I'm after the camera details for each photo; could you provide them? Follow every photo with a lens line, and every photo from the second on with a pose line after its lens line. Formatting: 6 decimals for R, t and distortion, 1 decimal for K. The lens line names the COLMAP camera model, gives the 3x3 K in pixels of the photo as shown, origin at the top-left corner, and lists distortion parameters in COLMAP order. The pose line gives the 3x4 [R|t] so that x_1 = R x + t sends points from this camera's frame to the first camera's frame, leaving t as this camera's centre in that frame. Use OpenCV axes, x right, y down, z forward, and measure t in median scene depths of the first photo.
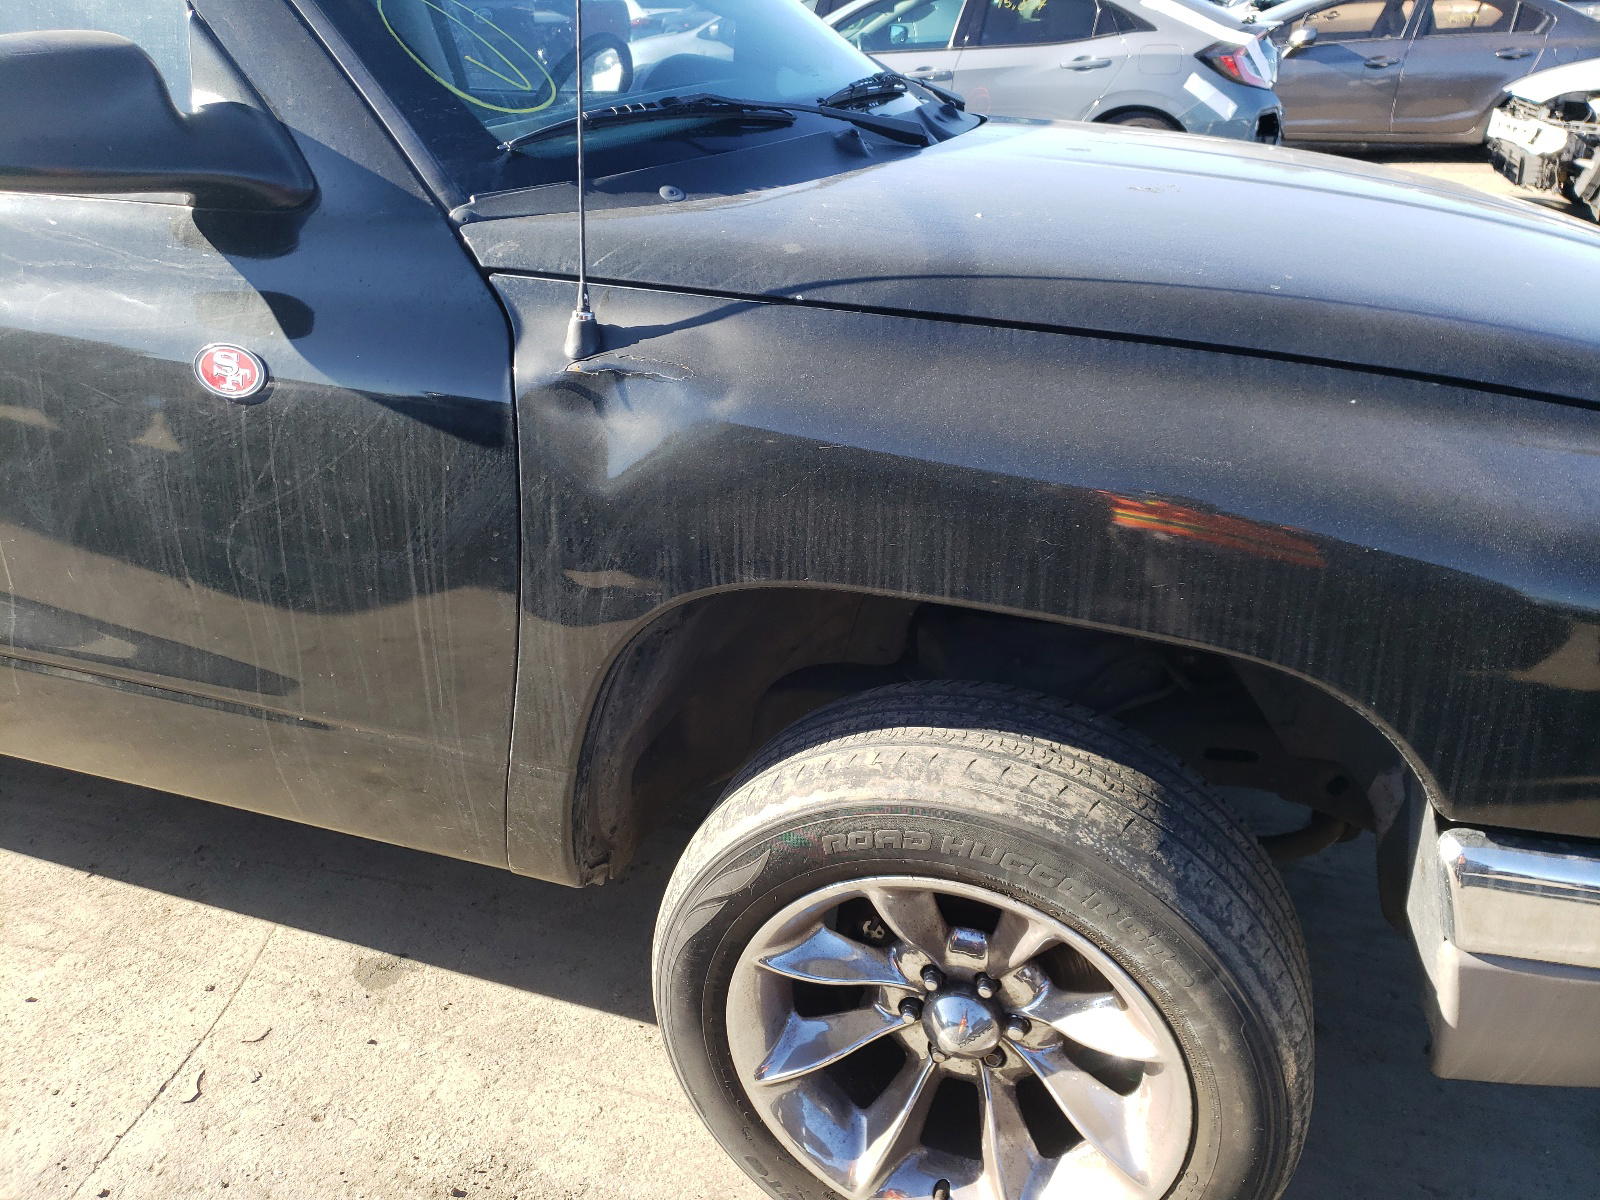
lens RADIAL K [[1221.7, 0, 800.0], [0, 1221.7, 600.0], [0, 0, 1]] dist [0.016320, 0.000940]
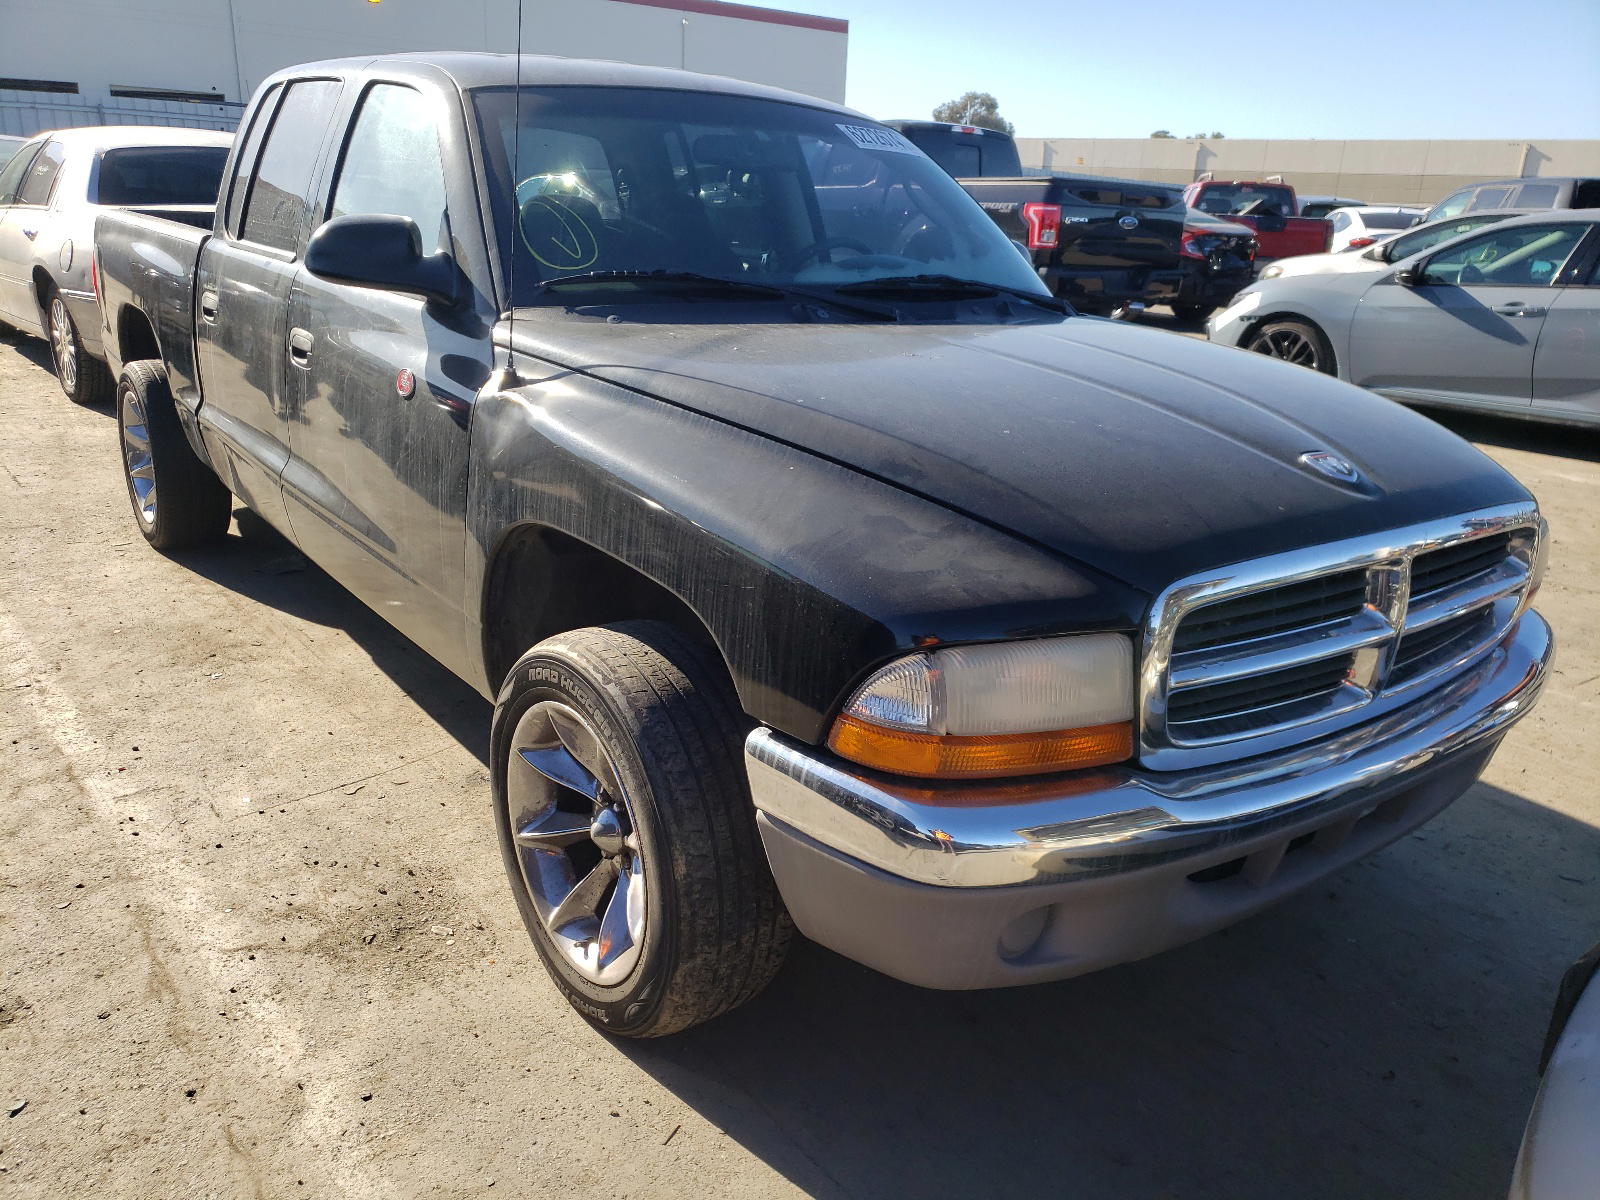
lens RADIAL K [[1217.9, 0, 800.0], [0, 1217.9, 600.0], [0, 0, 1]] dist [-0.003526, -0.003582]
pose [[0.838045, 0.215229, -0.501355, 1.187265], [-0.284395, 0.956518, -0.064756, 0.102468], [0.465617, 0.196851, 0.862815, -0.344374]]
